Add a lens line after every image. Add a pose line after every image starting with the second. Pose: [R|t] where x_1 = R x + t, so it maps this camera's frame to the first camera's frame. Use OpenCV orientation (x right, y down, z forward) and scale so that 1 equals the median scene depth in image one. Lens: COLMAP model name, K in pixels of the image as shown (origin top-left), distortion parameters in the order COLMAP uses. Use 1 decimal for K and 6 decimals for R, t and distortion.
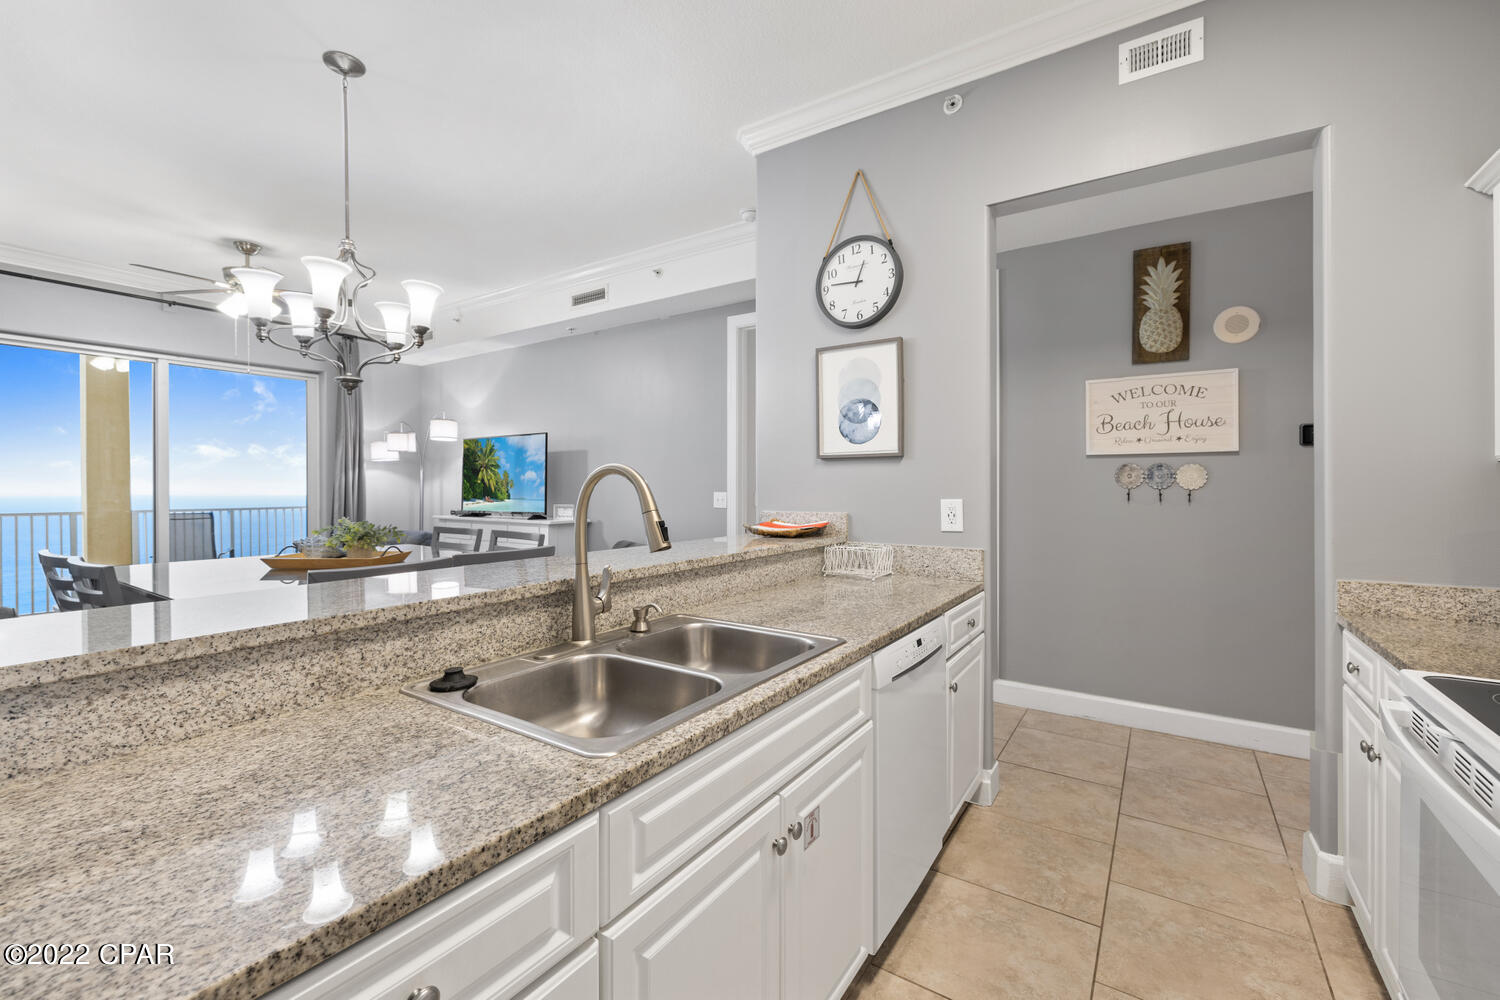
lens RADIAL K [[628.2, 0, 743.3], [0, 628.2, 494.2], [0, 0, 1]] dist [0.000427, 0.000061]
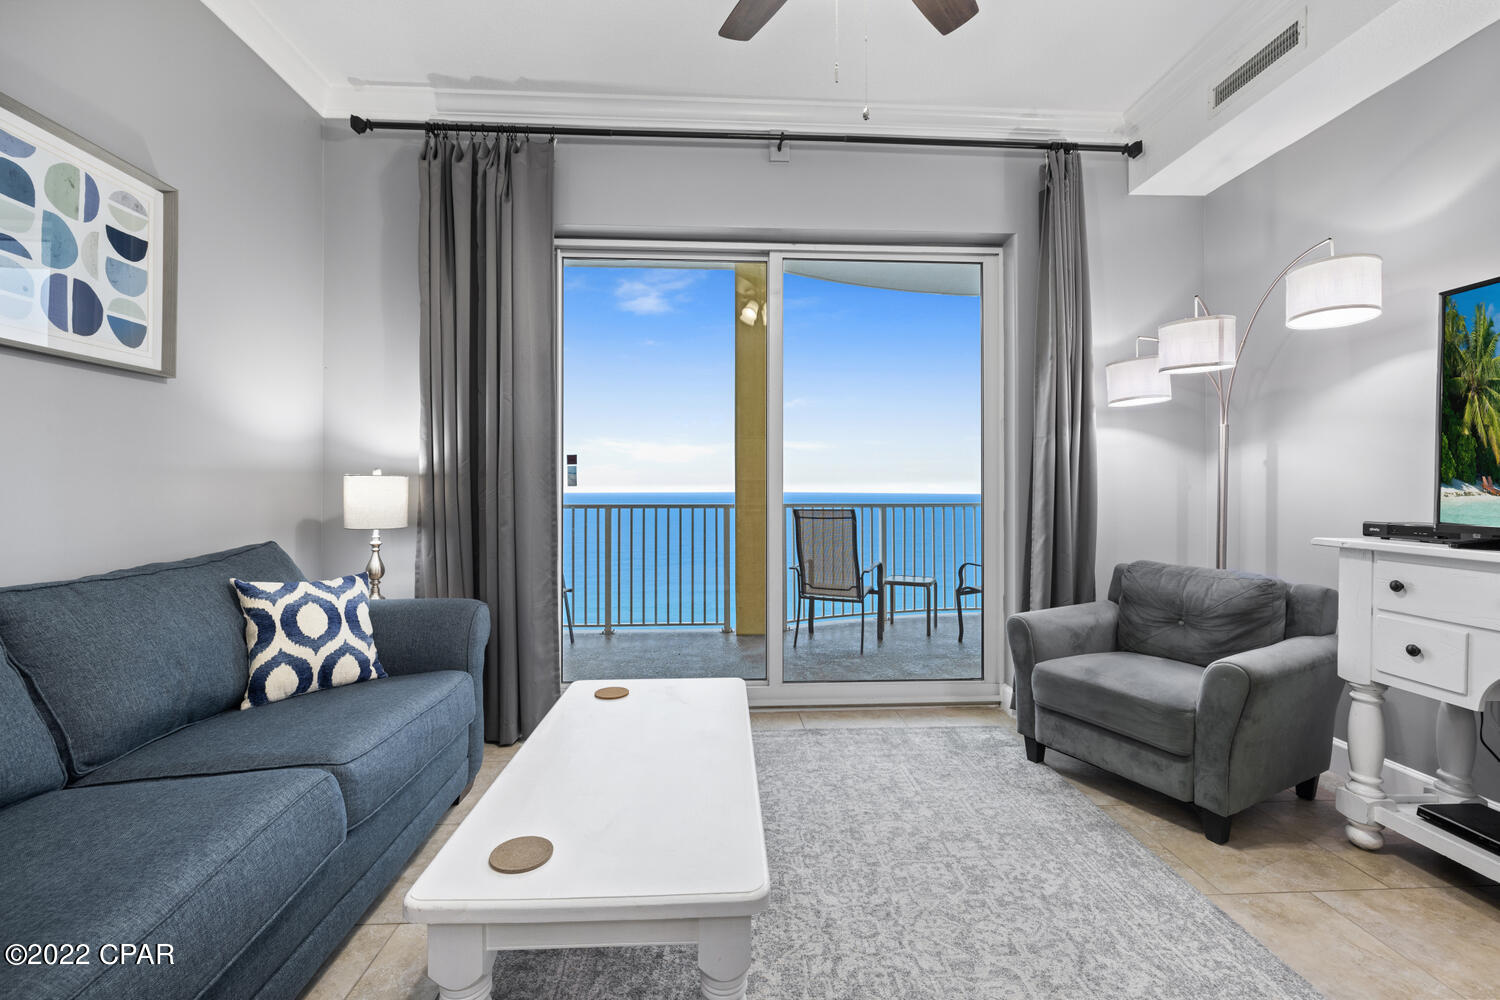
lens RADIAL K [[634.5, 0, 748.1], [0, 634.5, 485.4], [0, 0, 1]] dist [-0.000838, -0.000108]
pose [[0.598558, -0.002903, -0.801074, -0.390983], [0.000739, 0.999995, -0.003072, 0.006223], [0.801079, 0.001247, 0.598557, 0.531483]]
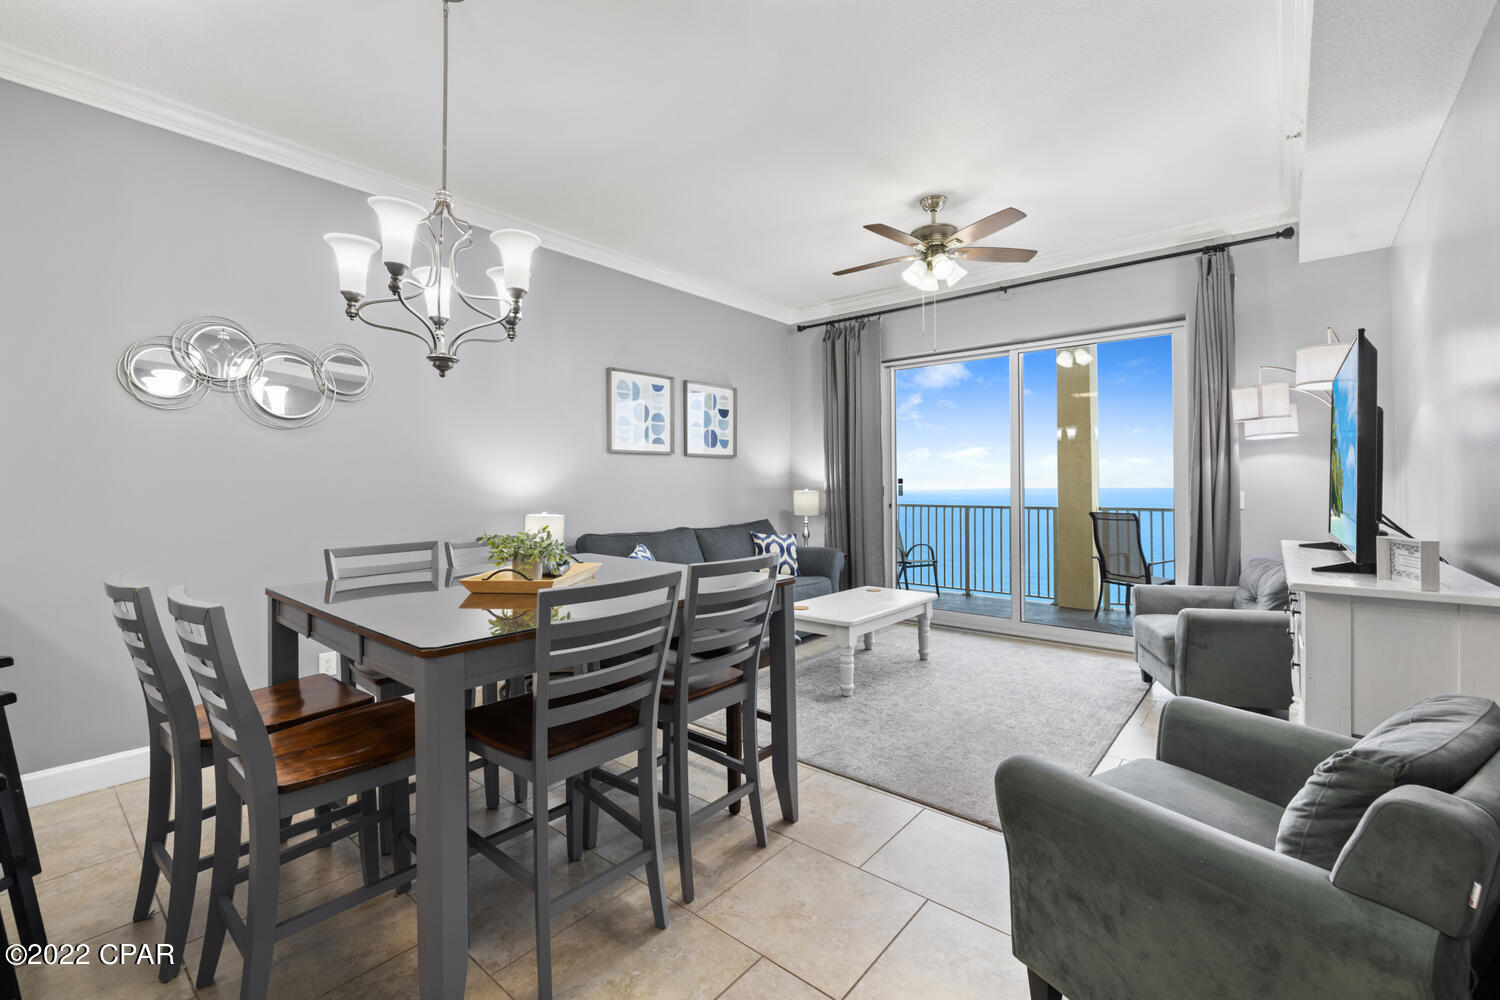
lens RADIAL K [[639.3, 0, 750.6], [0, 639.3, 477.7], [0, 0, 1]] dist [-0.000014, -0.000021]
pose [[-0.110663, -0.008839, -0.993819, 0.069481], [0.005322, 0.999941, -0.009486, -0.013675], [0.993844, -0.006339, -0.110610, 0.610624]]
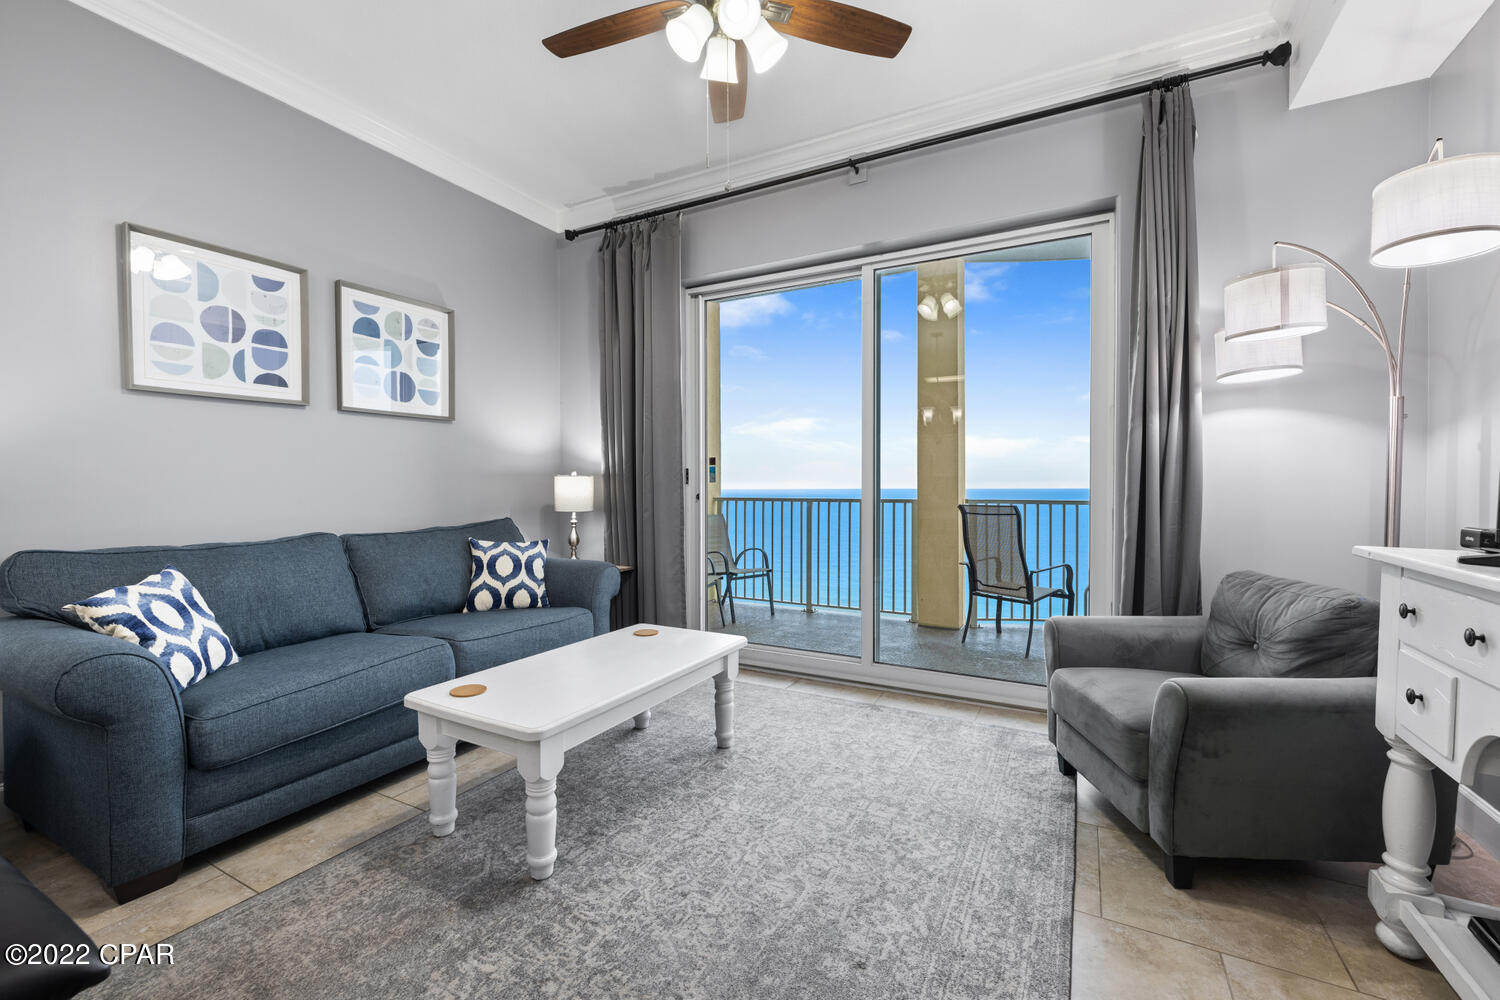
lens RADIAL K [[628.2, 0, 743.3], [0, 628.2, 494.2], [0, 0, 1]] dist [0.000427, 0.000061]
pose [[0.089764, 0.016223, -0.995831, -0.246783], [0.003387, 0.999857, 0.016594, 0.006644], [0.995957, -0.004862, 0.089697, 0.699625]]
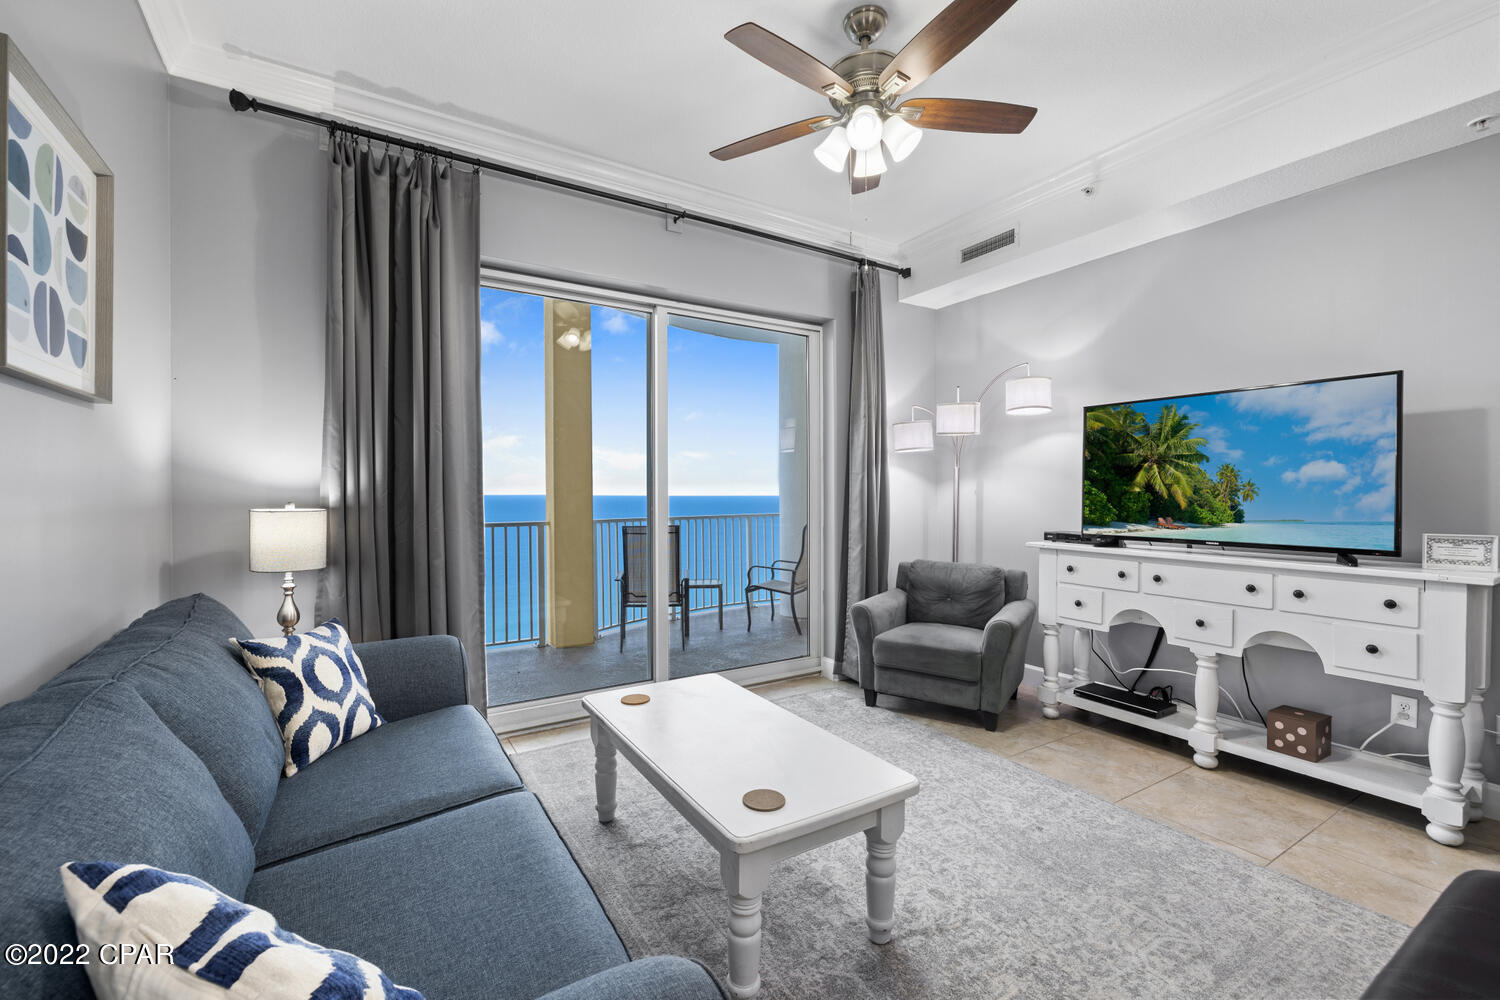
lens RADIAL K [[628.2, 0, 743.3], [0, 628.2, 494.2], [0, 0, 1]] dist [0.000427, 0.000061]
pose [[0.909557, 0.001543, -0.415577, -0.478099], [0.001213, 0.999979, 0.006367, -0.013976], [0.415578, -0.006295, 0.909536, 0.354300]]
